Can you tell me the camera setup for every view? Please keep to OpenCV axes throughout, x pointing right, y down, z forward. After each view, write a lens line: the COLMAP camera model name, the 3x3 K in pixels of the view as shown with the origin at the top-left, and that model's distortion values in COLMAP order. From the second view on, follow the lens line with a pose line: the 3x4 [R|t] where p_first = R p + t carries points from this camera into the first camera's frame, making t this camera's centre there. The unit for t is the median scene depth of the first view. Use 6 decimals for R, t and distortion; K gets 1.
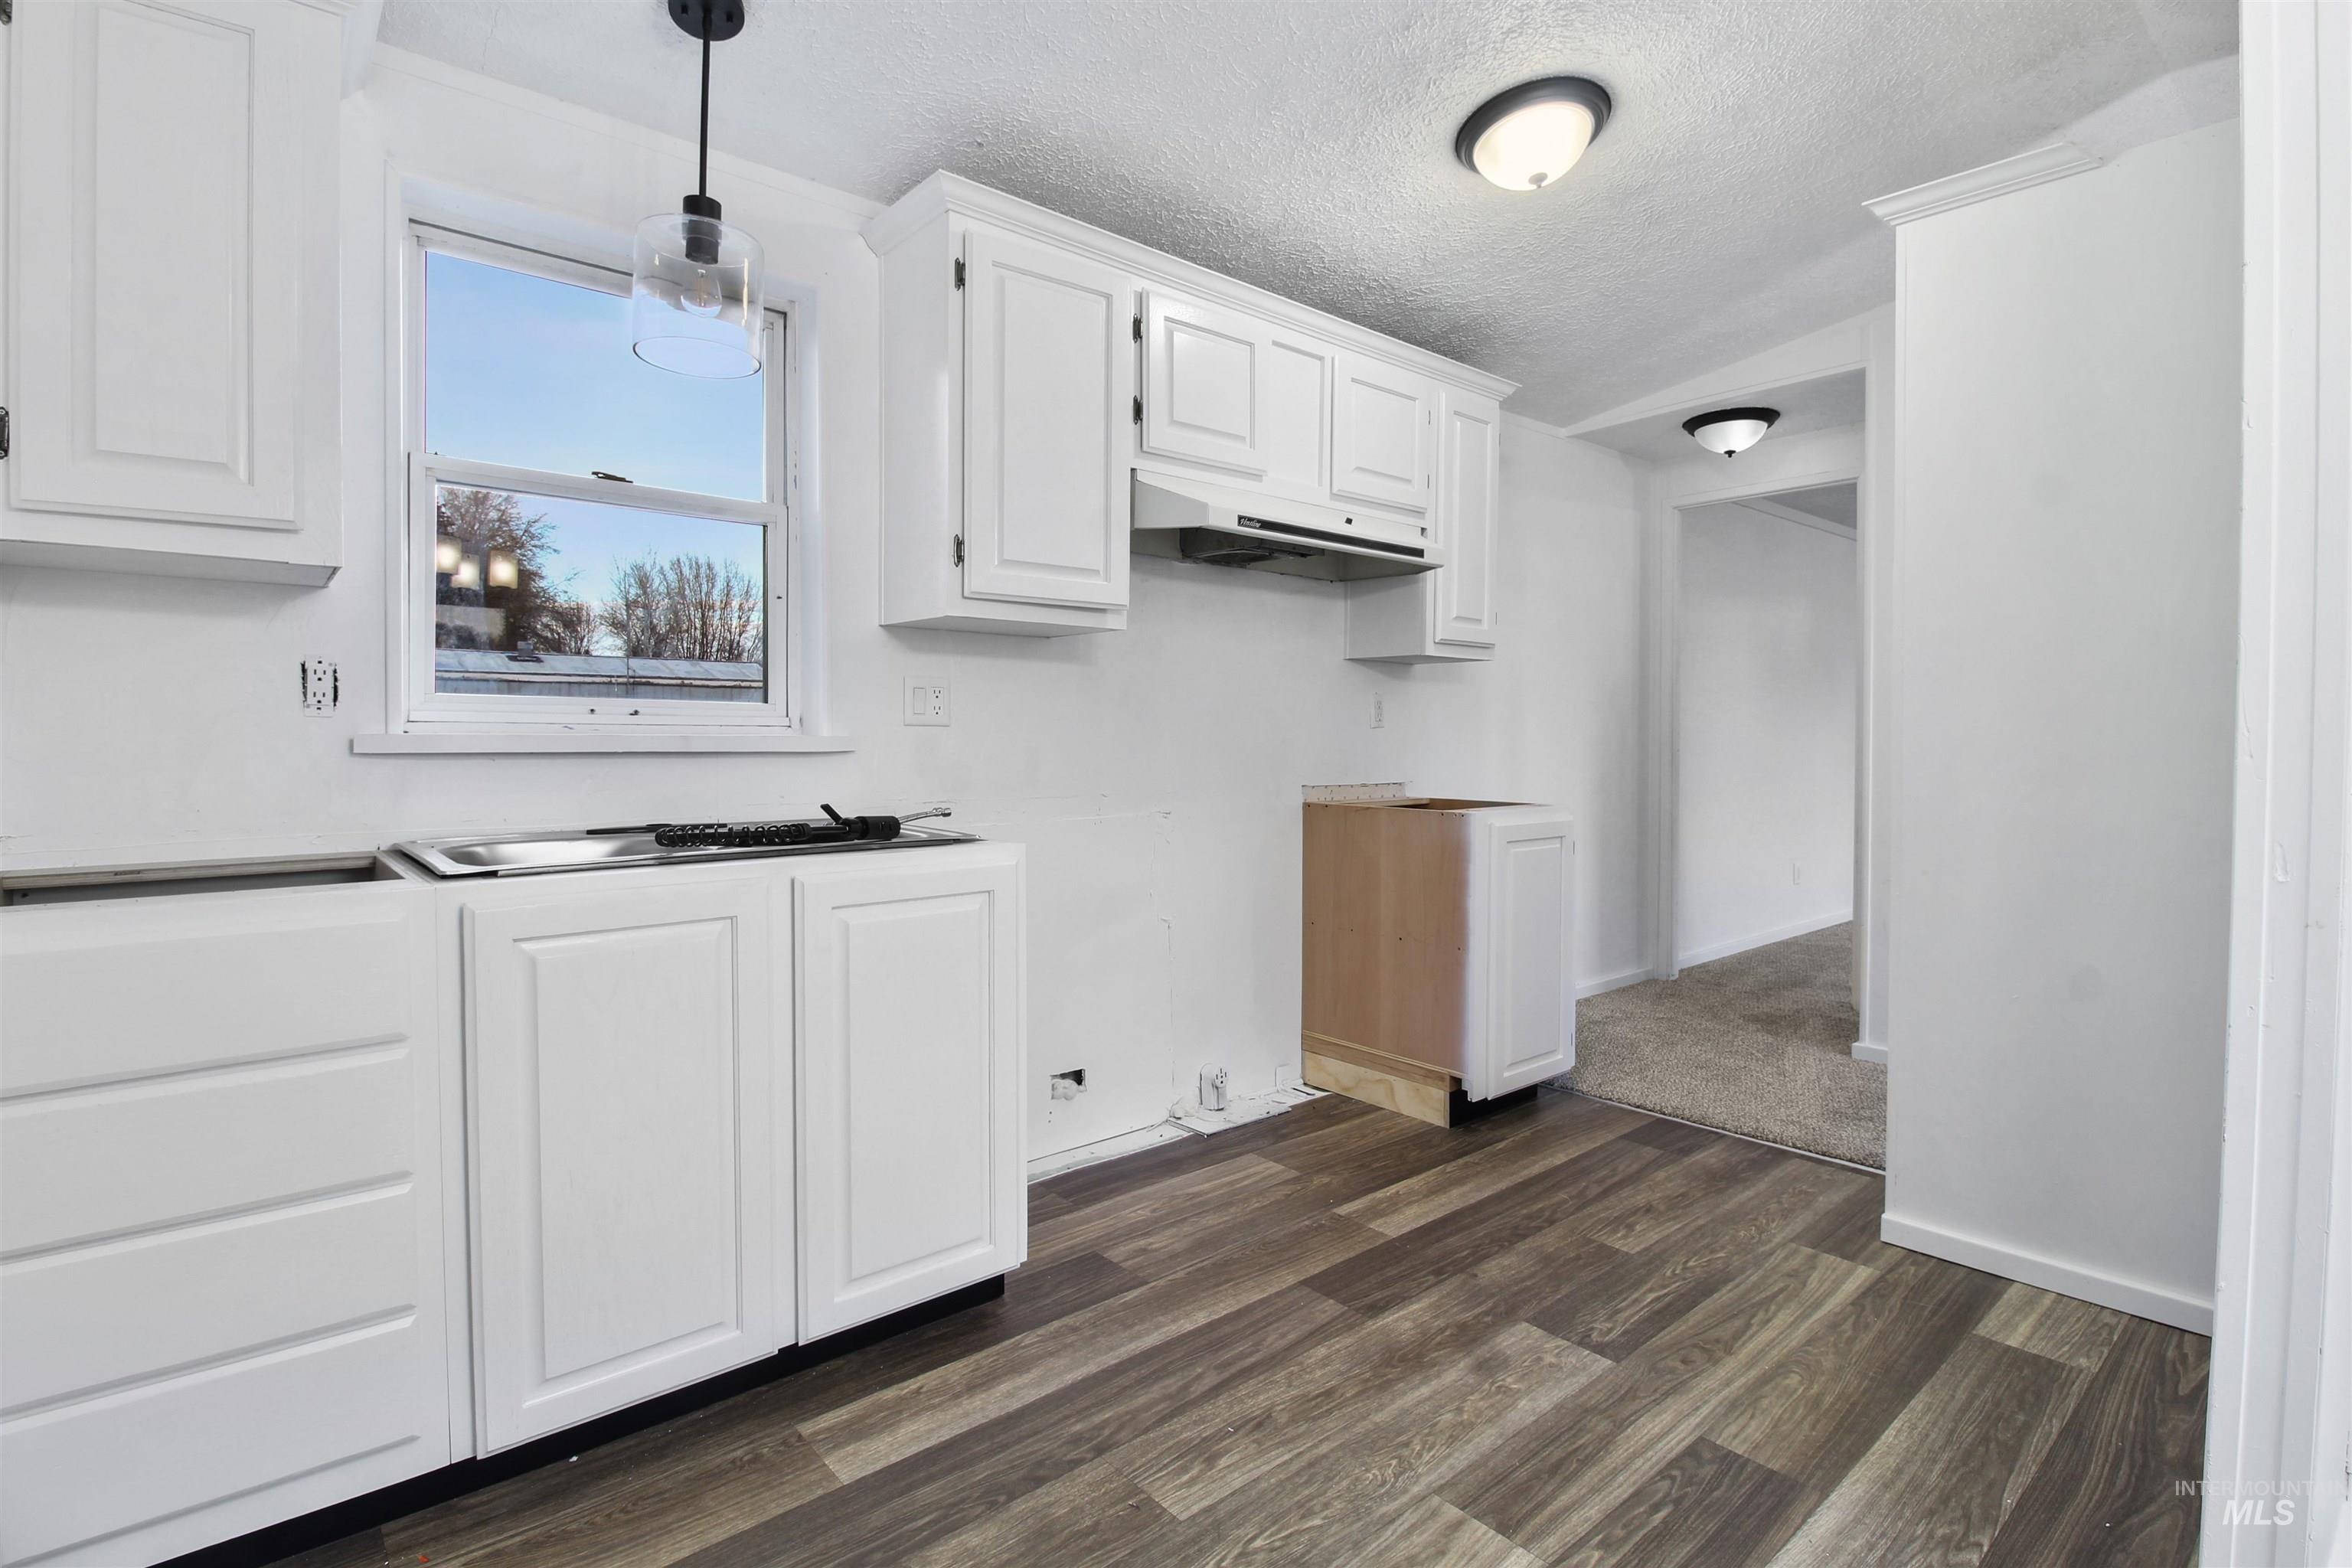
lens RADIAL K [[1112.6, 0, 1191.2], [0, 1112.6, 757.0], [0, 0, 1]] dist [0.003824, -0.015328]
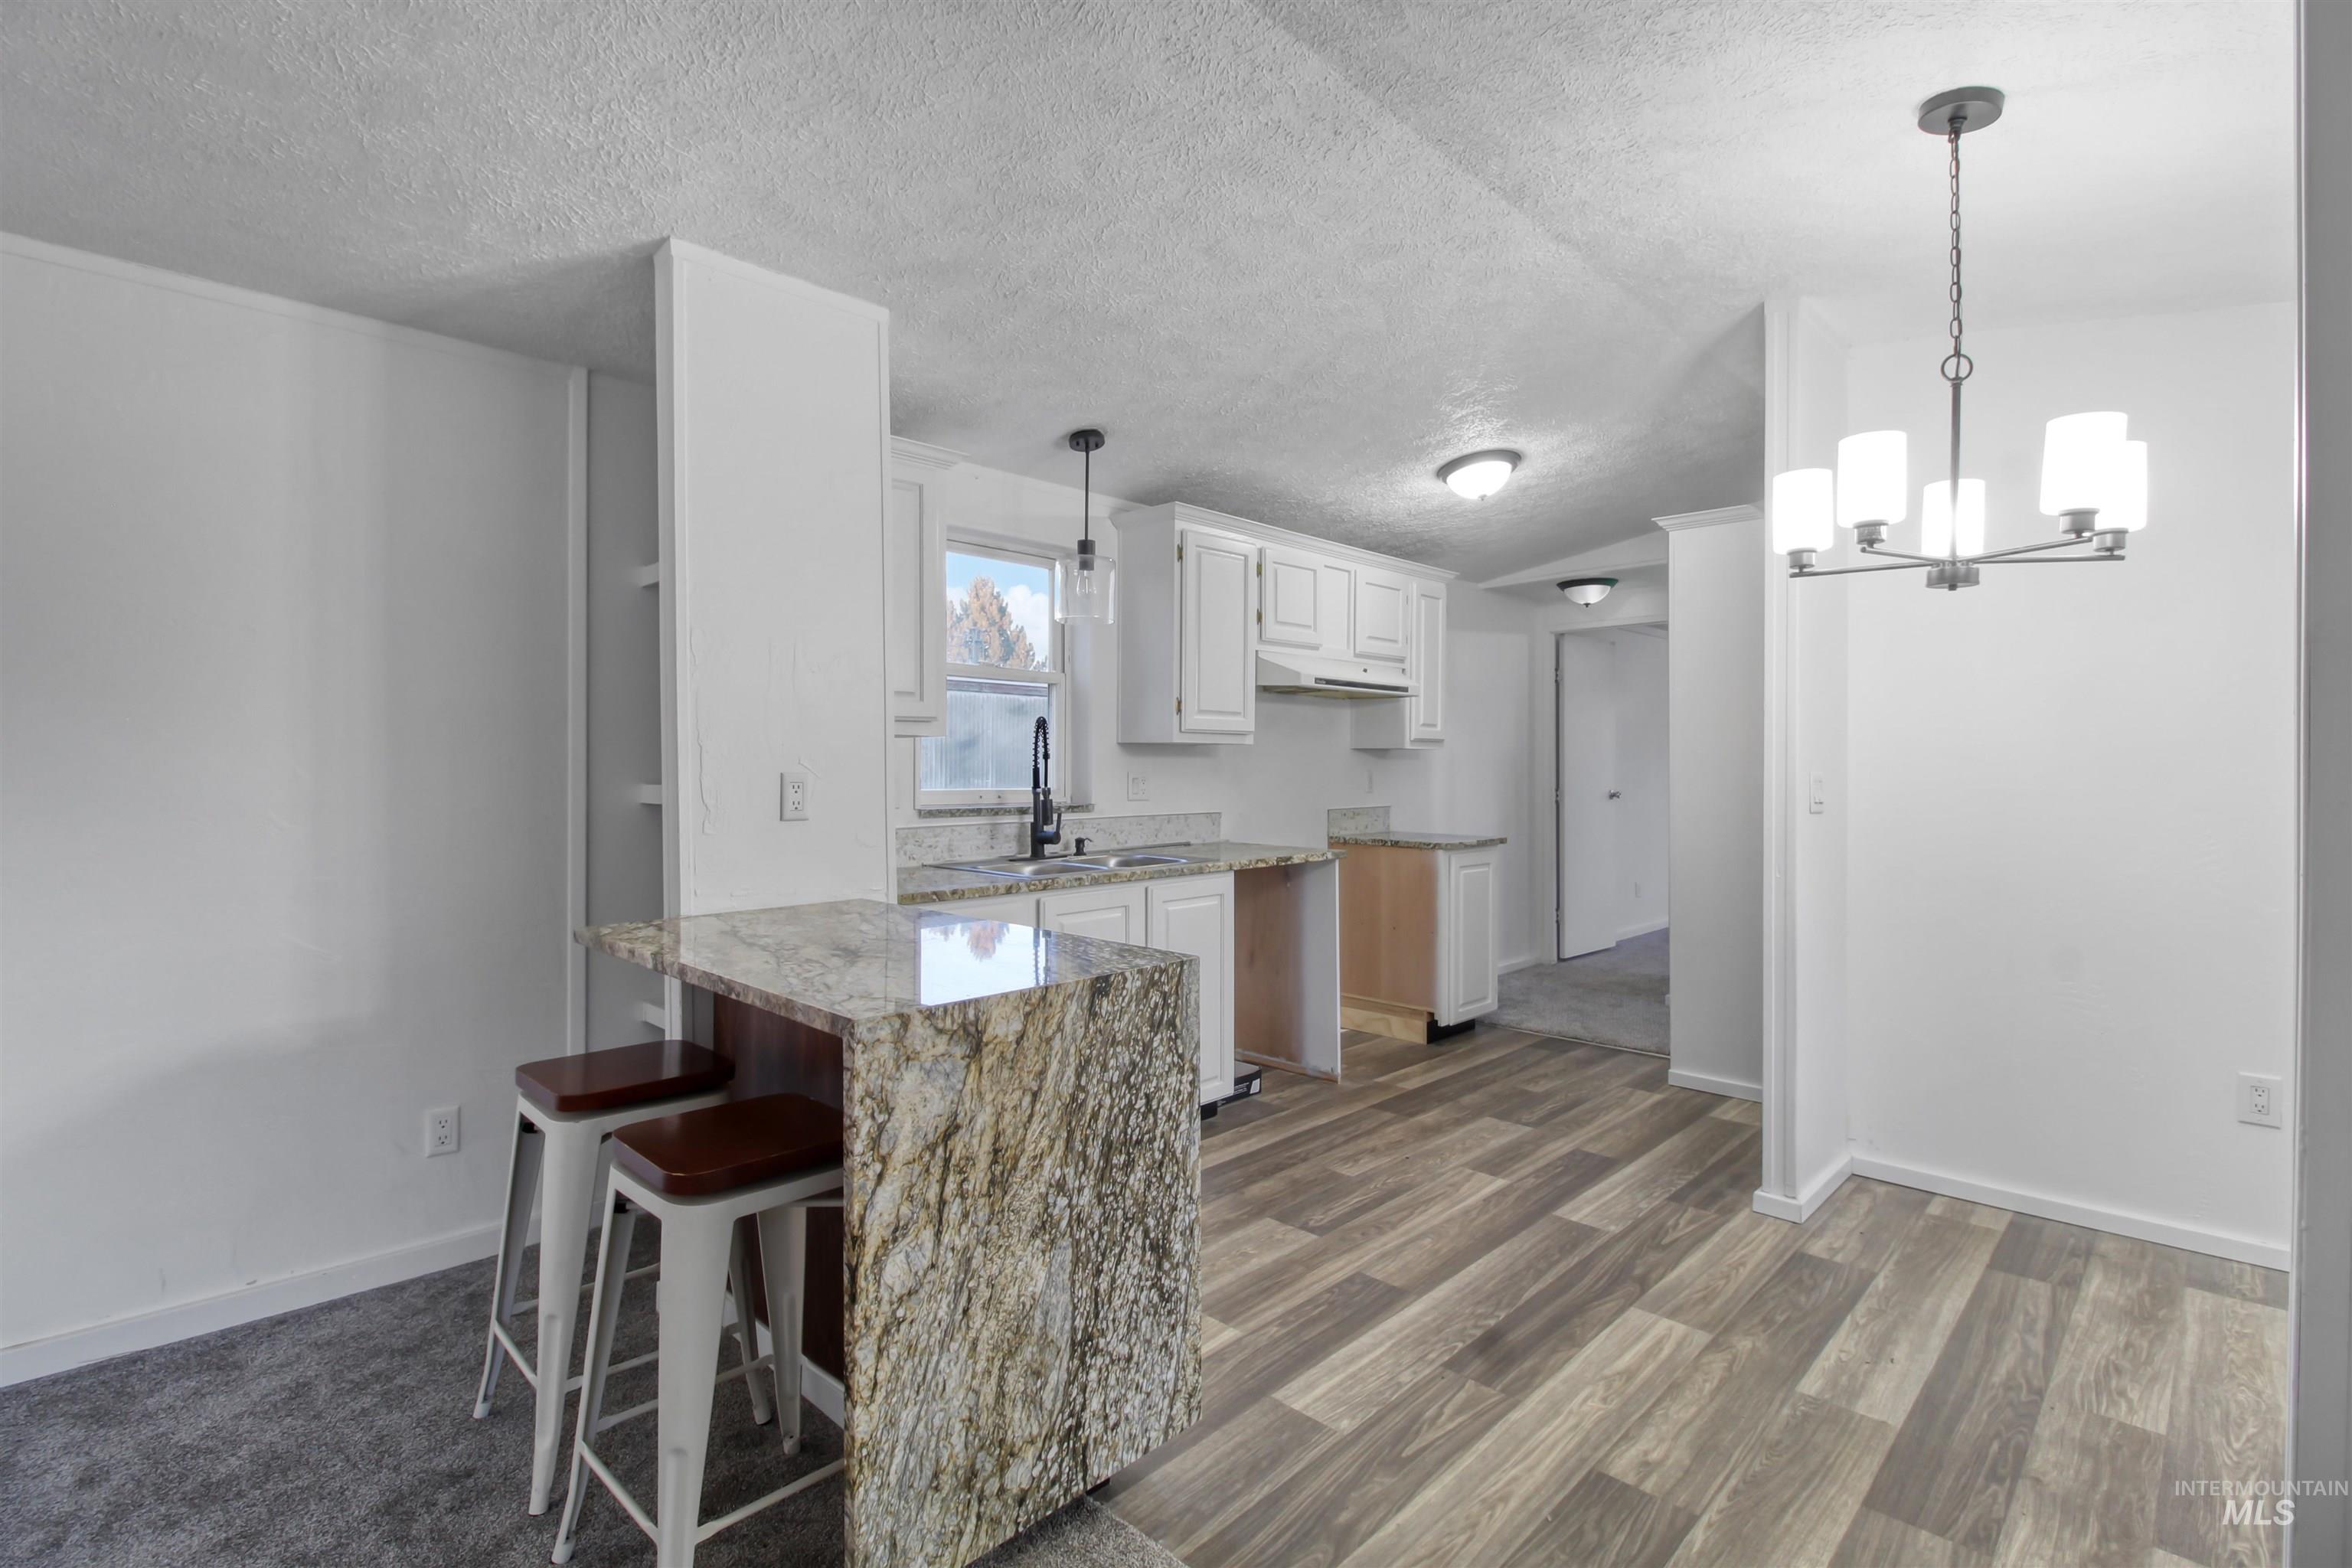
lens RADIAL K [[1133.8, 0, 1238.5], [0, 1133.8, 754.3], [0, 0, 1]] dist [-0.000289, 0.000218]
pose [[0.989297, 0.004275, 0.145854, -0.329878], [-0.000045, 0.999580, -0.028994, -0.049203], [-0.145916, 0.028677, 0.988881, -0.710266]]
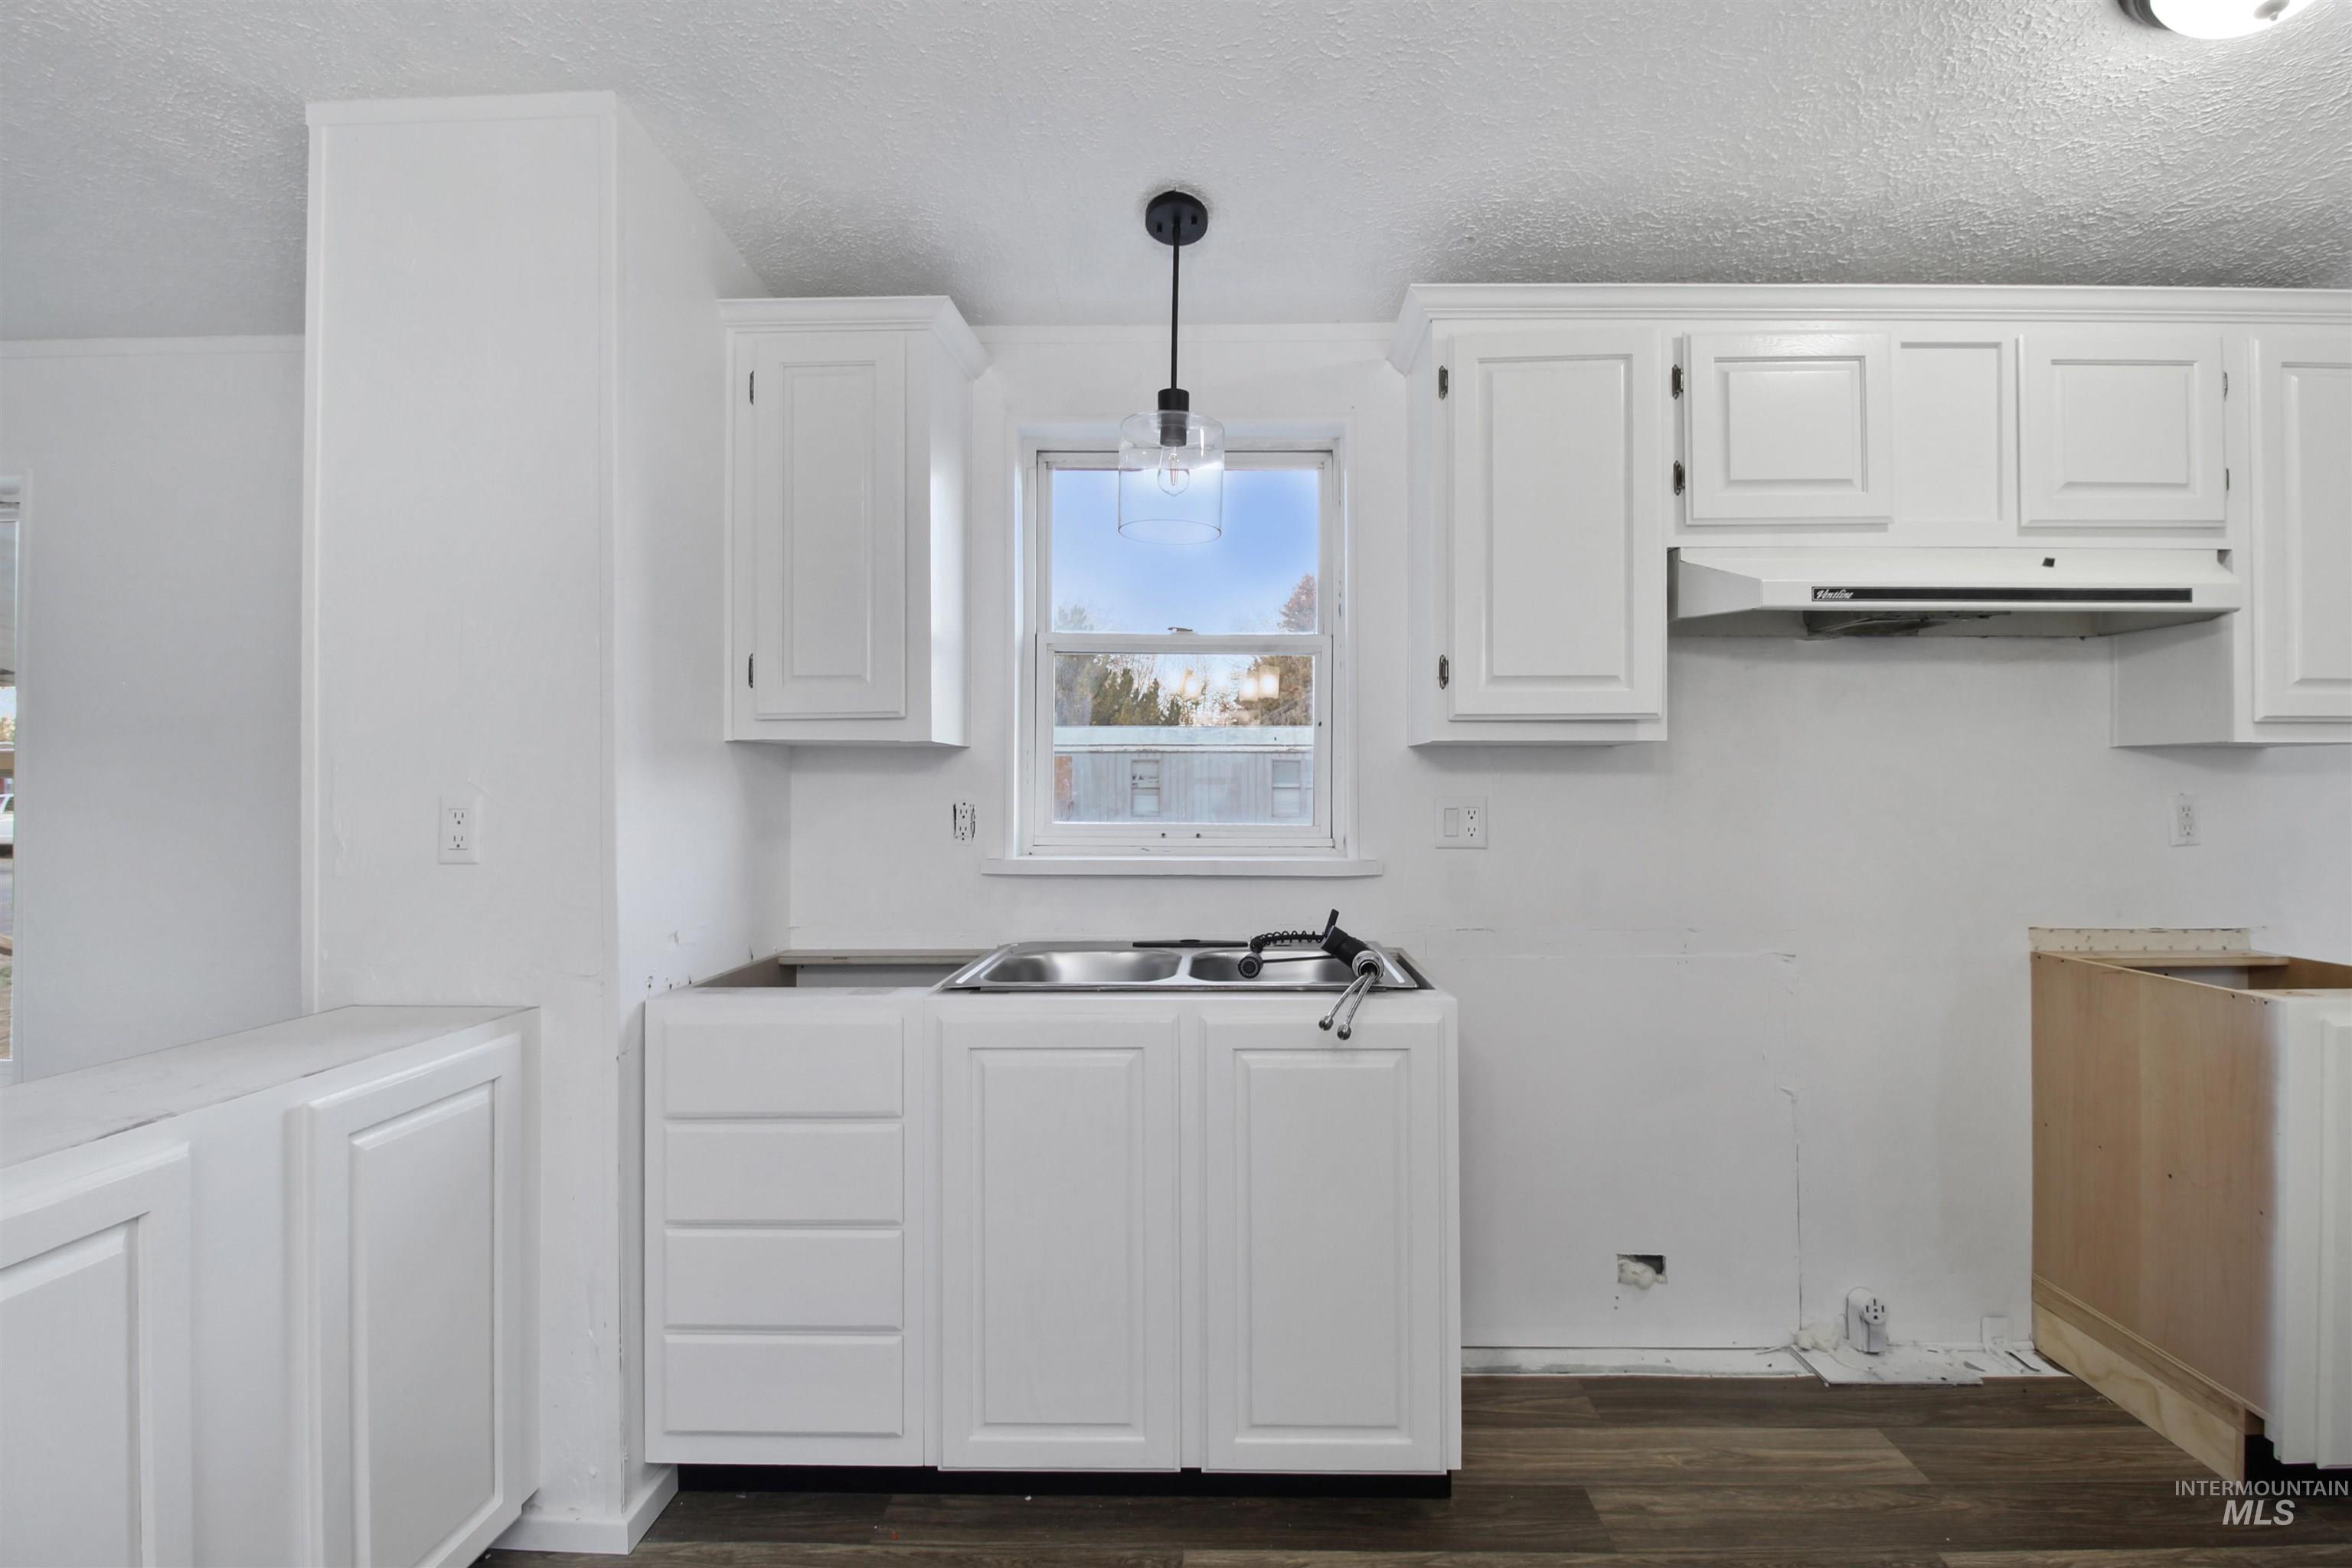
lens RADIAL K [[1140.0, 0, 1197.1], [0, 1140.0, 775.8], [0, 0, 1]] dist [-0.000964, -0.014586]
pose [[0.745406, -0.017142, -0.666391, 0.246796], [-0.007534, 0.999389, -0.034135, -0.056129], [0.666569, 0.030465, 0.744821, 0.129379]]
